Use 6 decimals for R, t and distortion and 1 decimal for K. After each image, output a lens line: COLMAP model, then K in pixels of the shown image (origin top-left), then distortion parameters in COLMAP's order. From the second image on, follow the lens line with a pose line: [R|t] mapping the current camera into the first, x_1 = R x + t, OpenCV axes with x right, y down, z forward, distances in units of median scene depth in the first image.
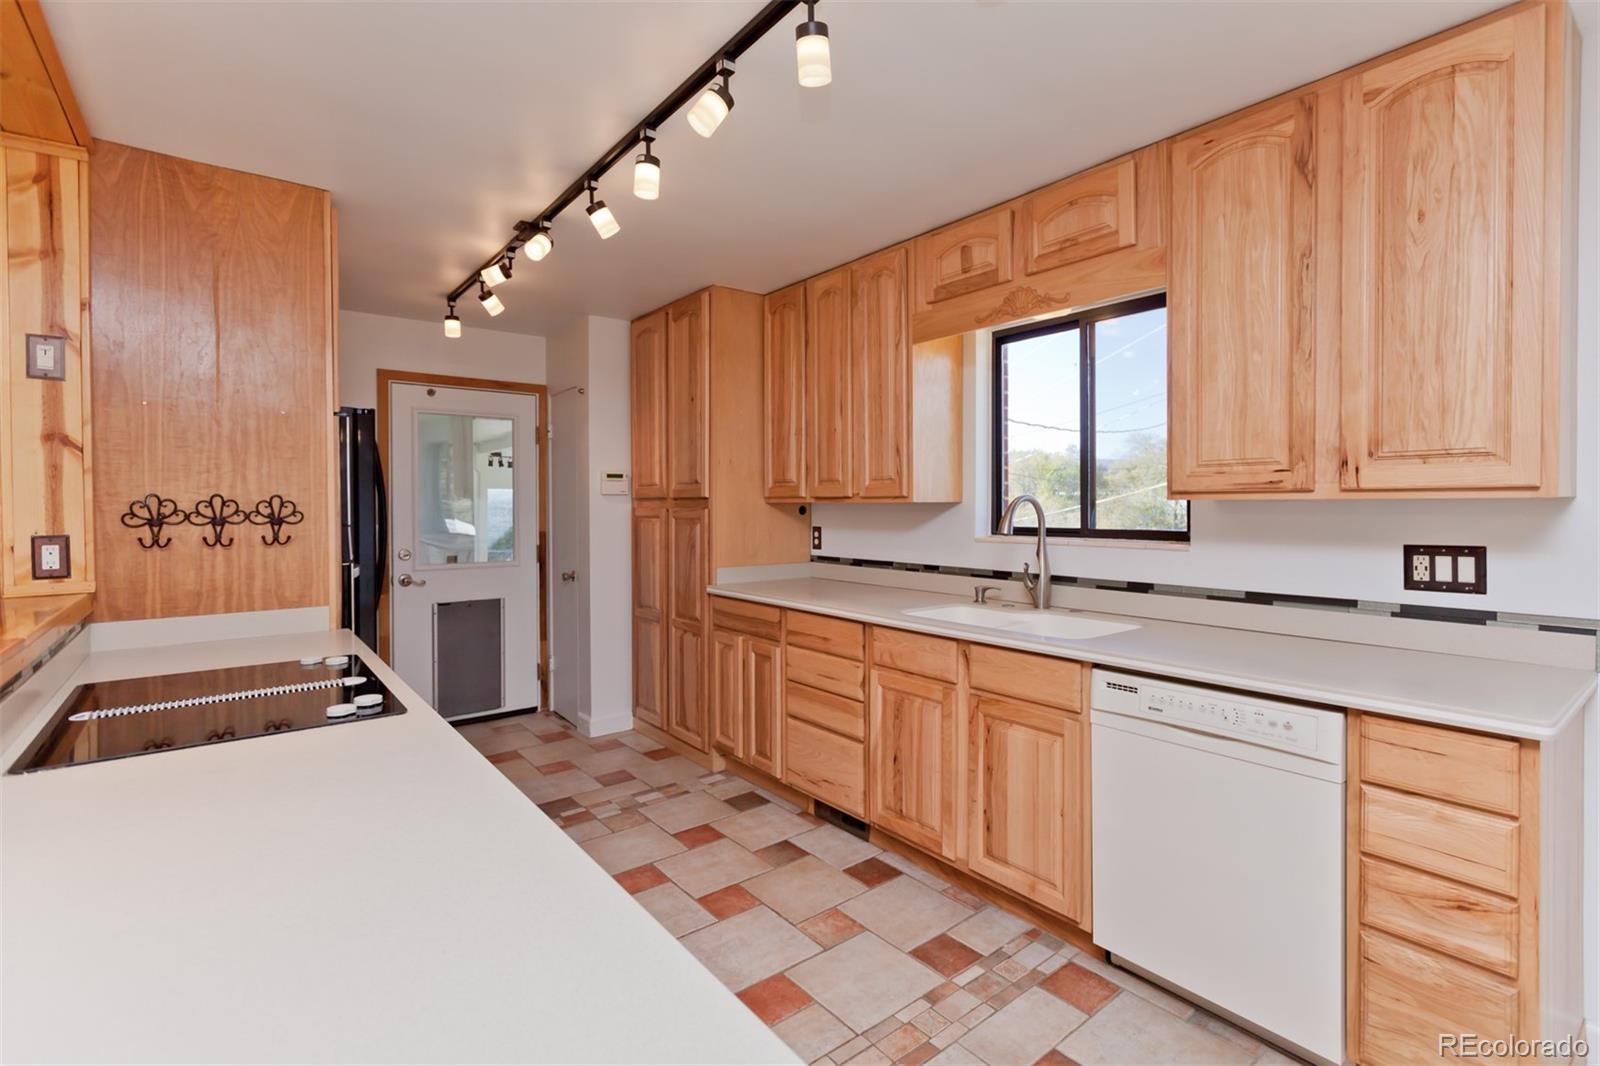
lens RADIAL K [[749.0, 0, 818.1], [0, 749.0, 513.5], [0, 0, 1]] dist [0.005438, 0.000748]
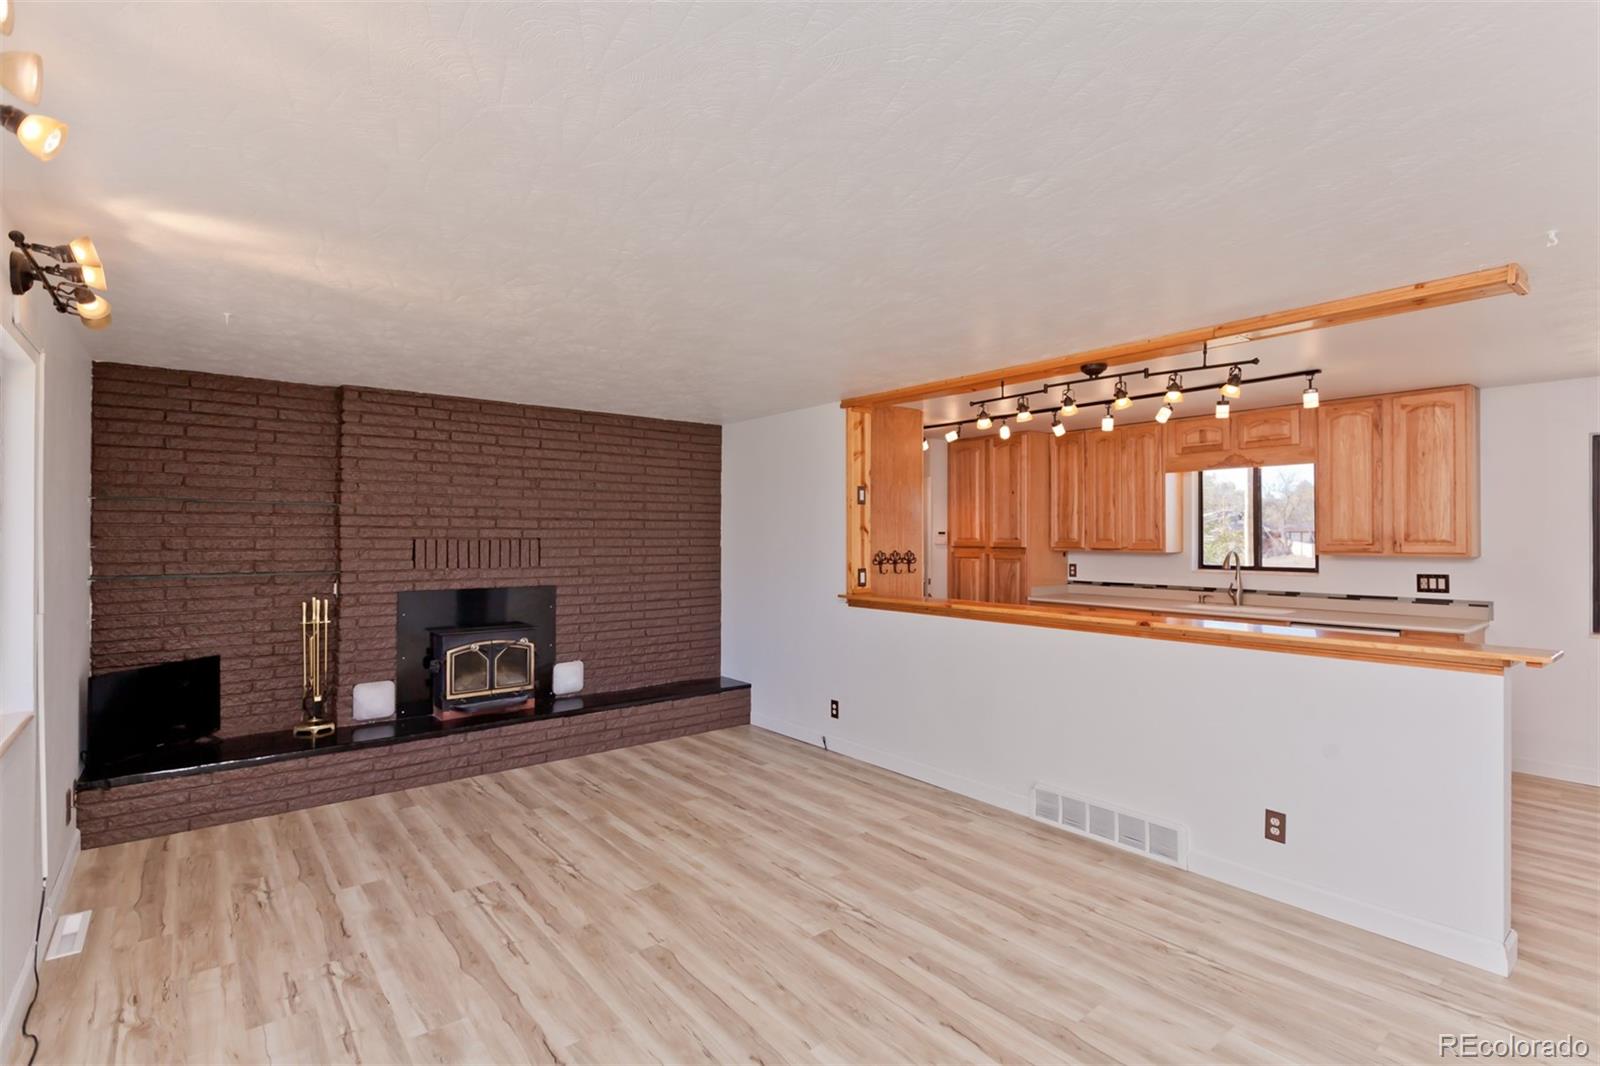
lens RADIAL K [[756.8, 0, 800.7], [0, 756.8, 531.4], [0, 0, 1]] dist [-0.005706, 0.003454]
pose [[0.999980, 0.003765, 0.005076, -1.109780], [-0.003676, 0.999840, -0.017506, -0.042515], [-0.005141, 0.017487, 0.999834, -1.299736]]
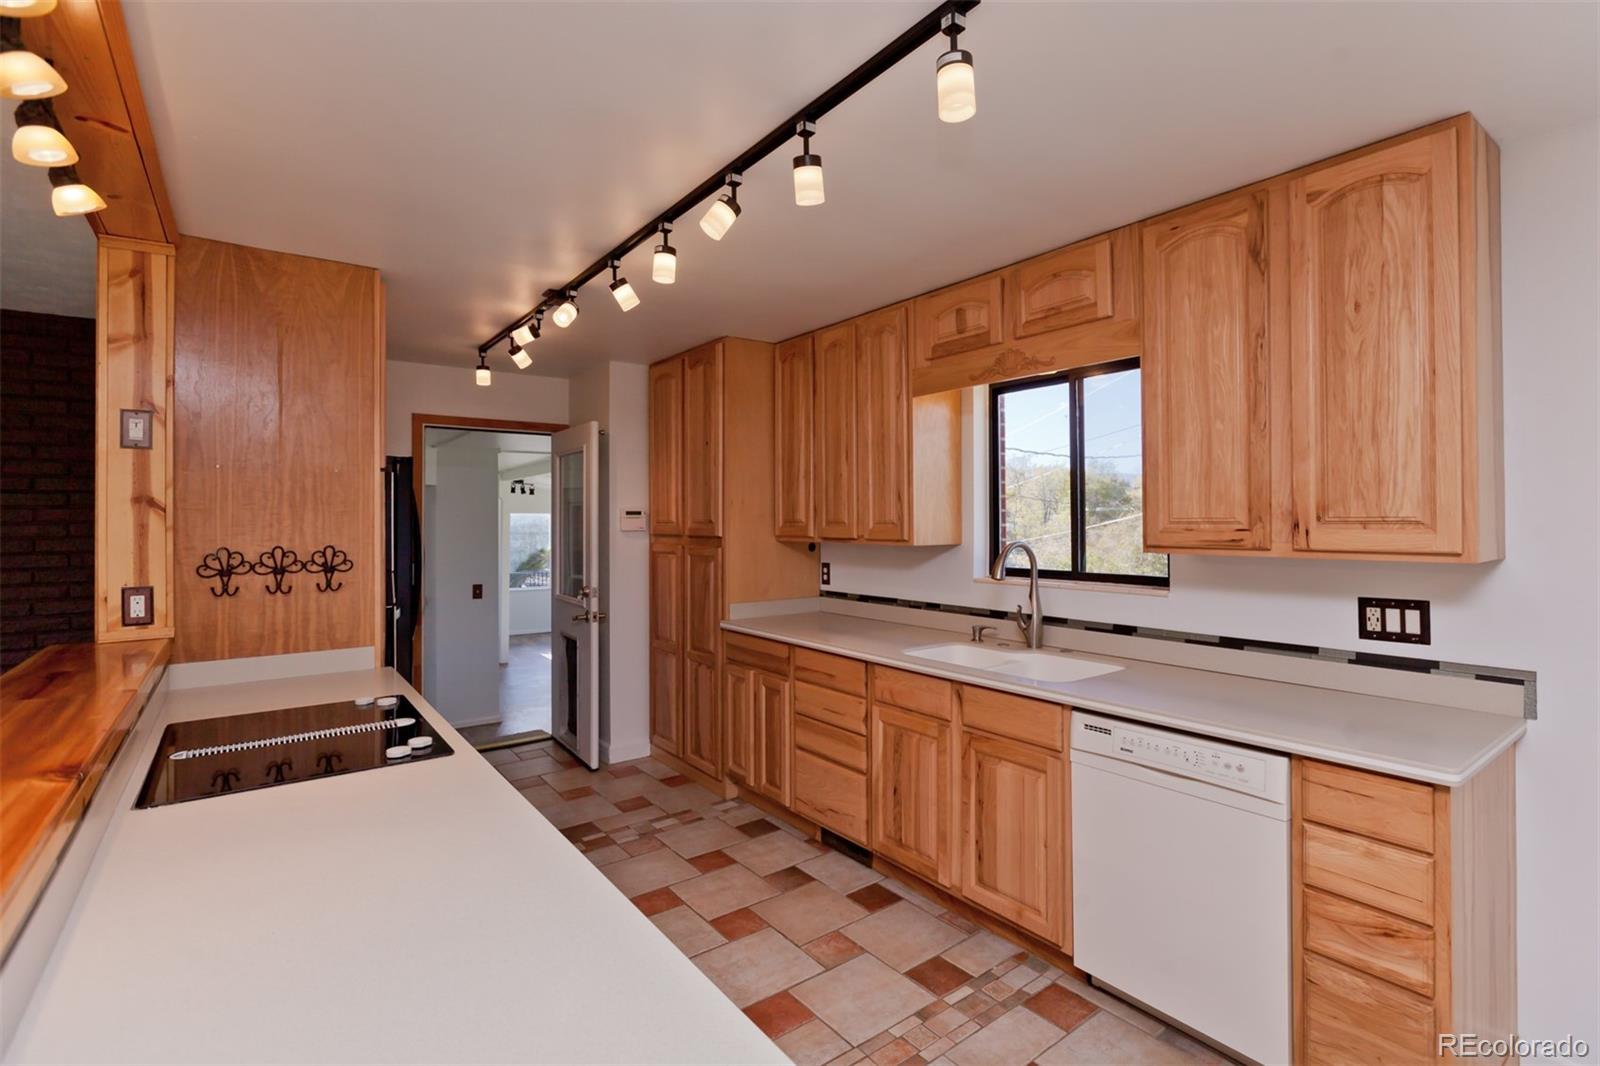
lens RADIAL K [[756.8, 0, 818.7], [0, 756.8, 514.3], [0, 0, 1]] dist [-0.005706, 0.003454]
pose [[0.999729, -0.001884, -0.023205, 0.022960], [0.001423, 0.999801, -0.019893, -0.050093], [0.023238, 0.019854, 0.999533, -0.095886]]
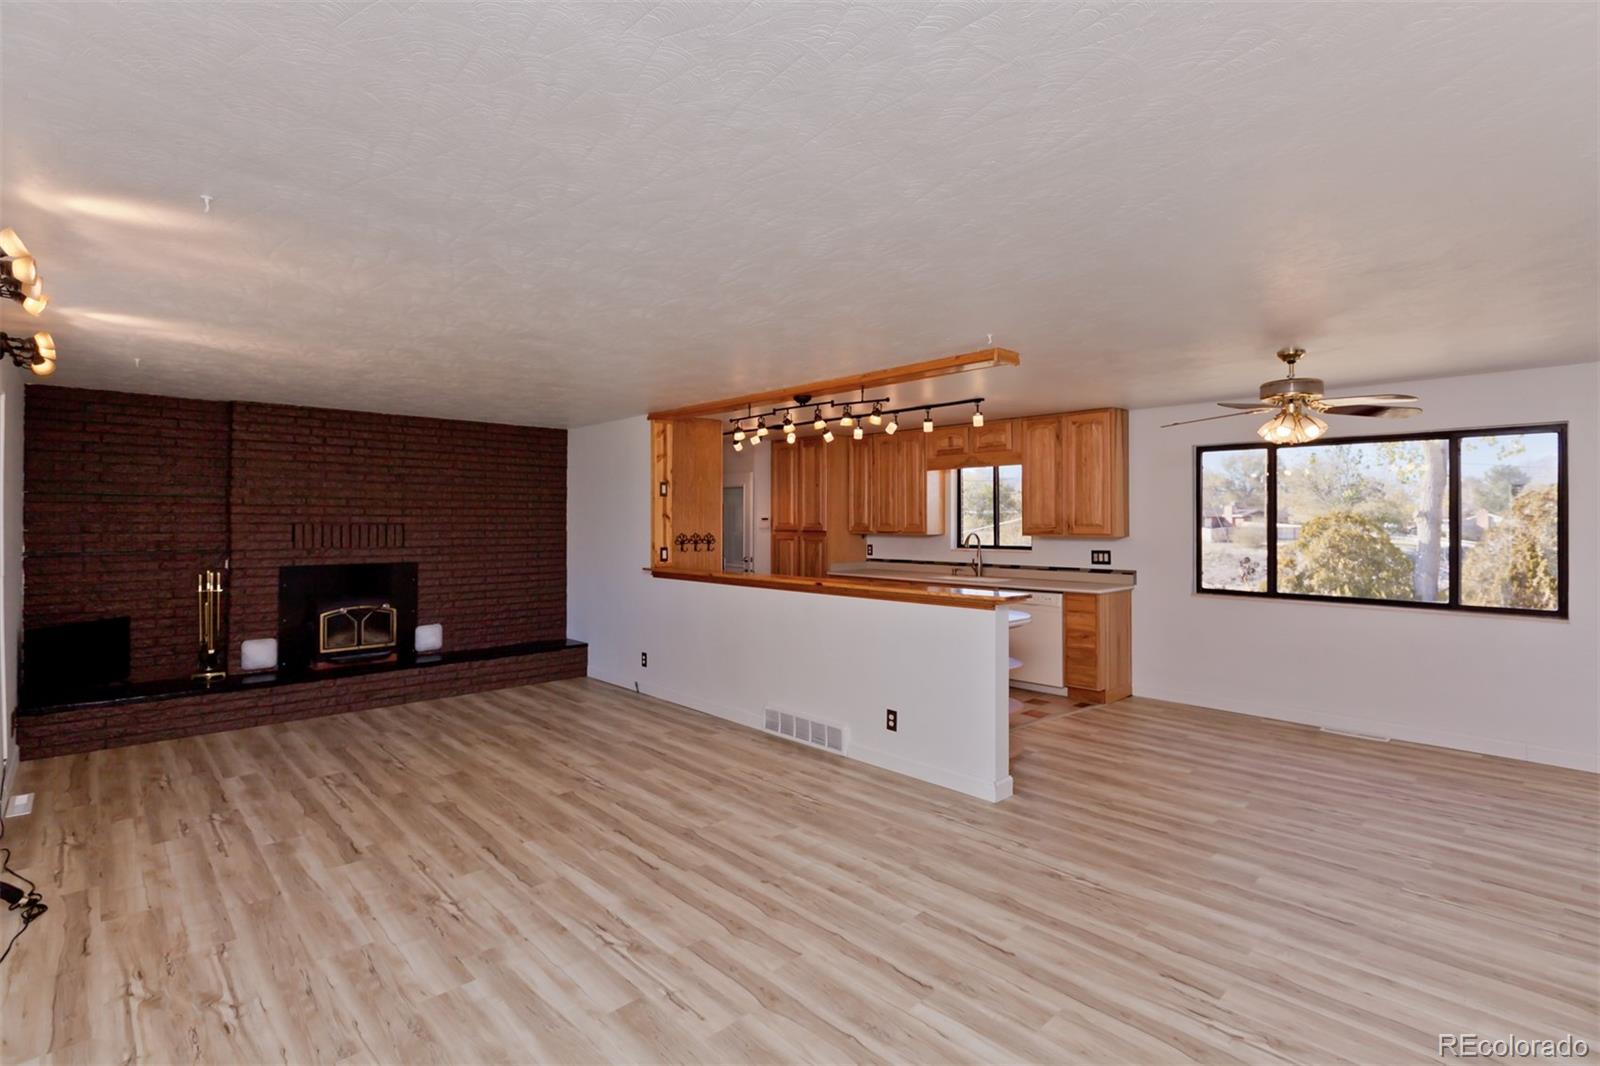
lens RADIAL K [[756.8, 0, 779.5], [0, 756.8, 516.9], [0, 0, 1]] dist [-0.005706, 0.003454]
pose [[0.997840, 0.003430, 0.065598, -0.679582], [-0.002233, 0.999830, -0.018323, -0.035073], [-0.065649, 0.018137, 0.997678, -1.893420]]
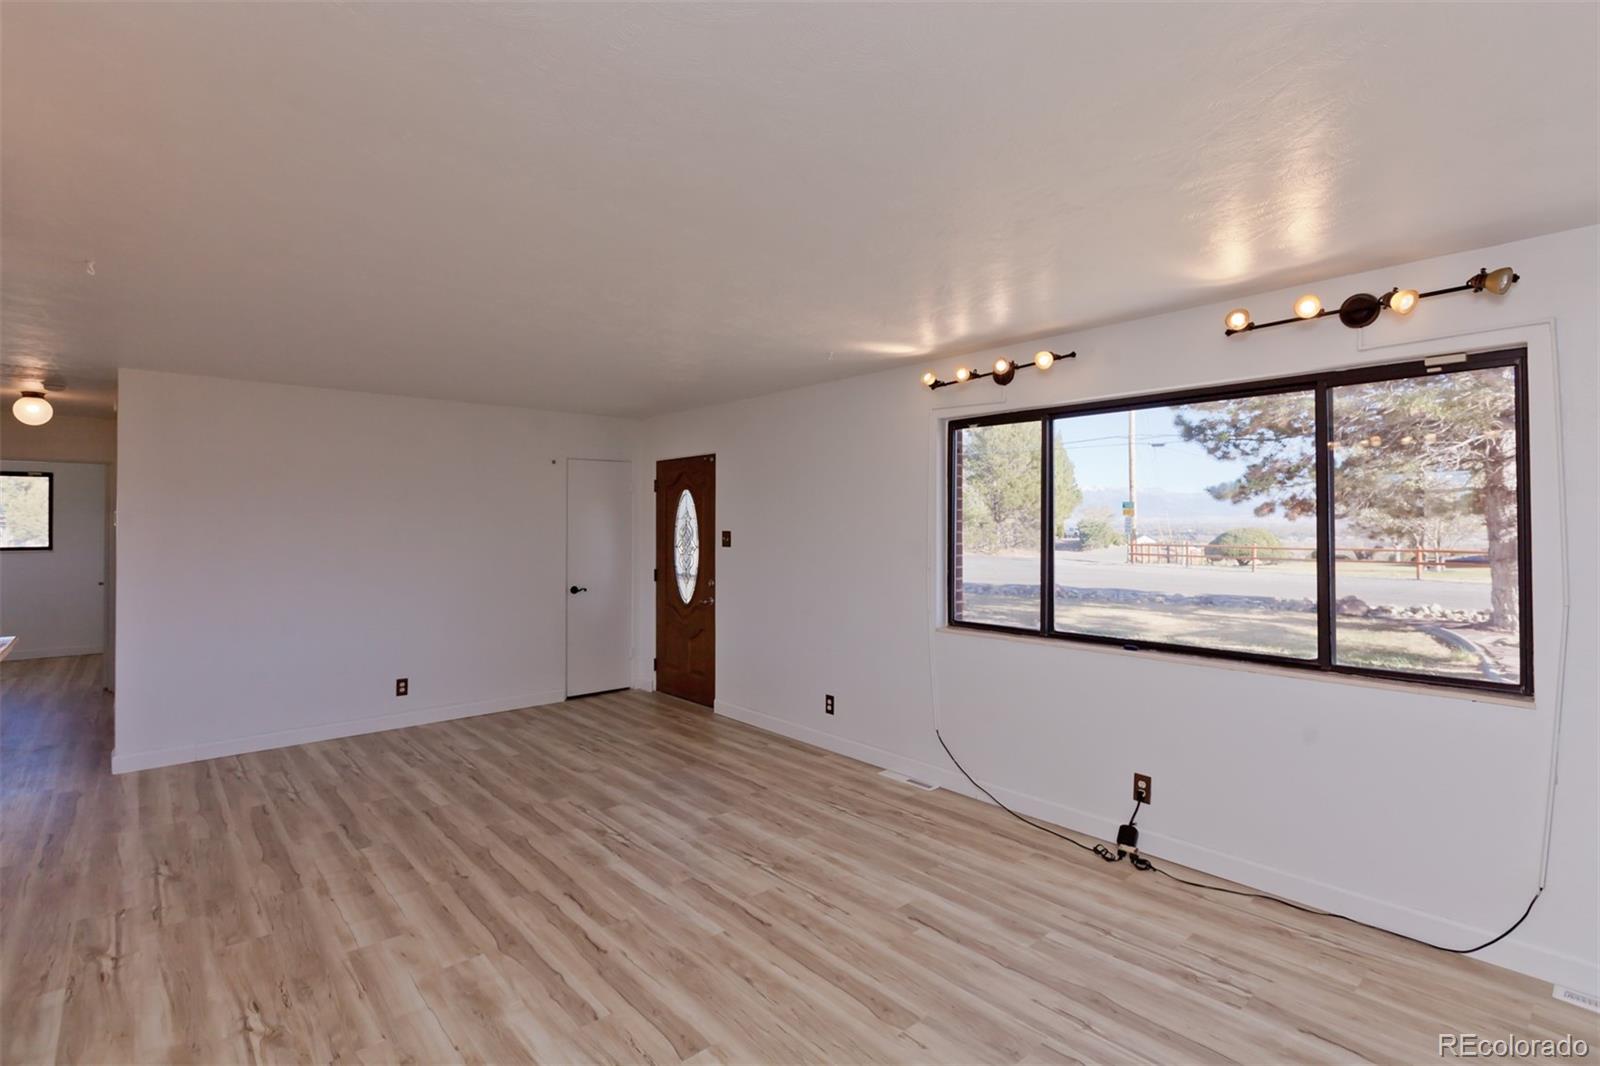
lens RADIAL K [[756.8, 0, 787.5], [0, 756.8, 519.6], [0, 0, 1]] dist [-0.005706, 0.003454]
pose [[-0.999168, 0.003939, -0.040593, -1.144471], [0.003760, 0.999983, 0.004473, -0.060803], [0.040610, 0.004317, -0.999166, 0.845486]]
